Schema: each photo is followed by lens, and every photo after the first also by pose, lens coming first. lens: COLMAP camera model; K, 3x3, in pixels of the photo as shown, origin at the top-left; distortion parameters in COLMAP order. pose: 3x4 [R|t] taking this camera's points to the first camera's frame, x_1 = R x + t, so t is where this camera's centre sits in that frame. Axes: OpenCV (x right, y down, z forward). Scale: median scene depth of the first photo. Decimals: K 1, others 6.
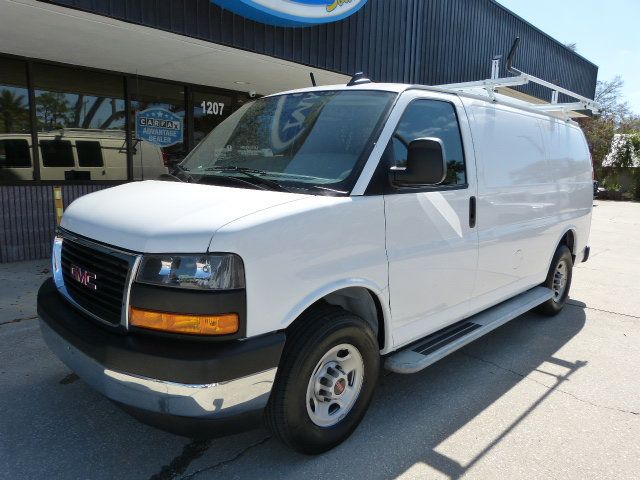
lens RADIAL K [[476.6, 0, 318.1], [0, 476.6, 243.3], [0, 0, 1]] dist [-0.017124, 0.000011]
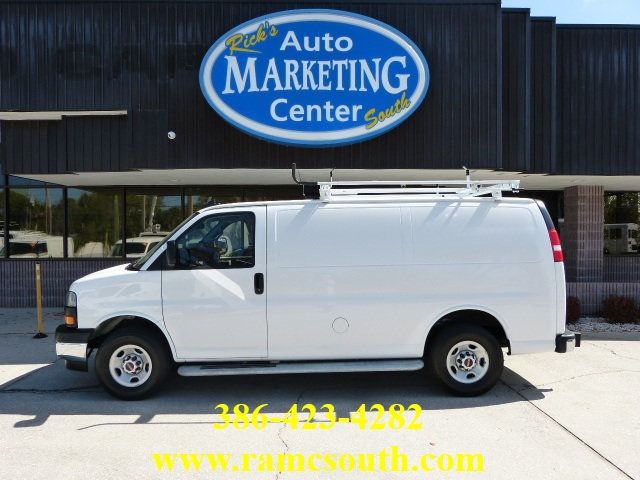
lens RADIAL K [[477.6, 0, 320.0], [0, 477.6, 240.0], [0, 0, 1]] dist [-0.042286, 0.034193]
pose [[0.699583, -0.026392, -0.714063, 1.519247], [-0.084479, 0.989254, -0.119329, -0.039430], [0.709539, 0.143804, 0.689836, 0.094957]]
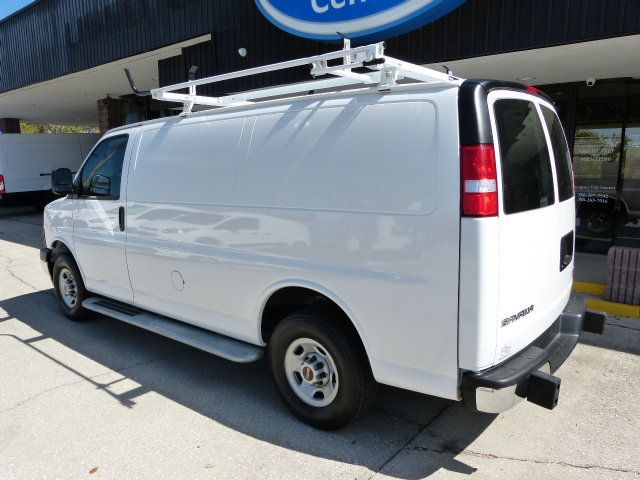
lens RADIAL K [[477.6, 0, 320.0], [0, 477.6, 240.0], [0, 0, 1]] dist [-0.042286, 0.034193]
pose [[0.083121, 0.126784, -0.988442, 1.631011], [-0.140592, 0.983445, 0.114320, -0.230002], [0.986572, 0.129464, 0.099569, 1.405209]]
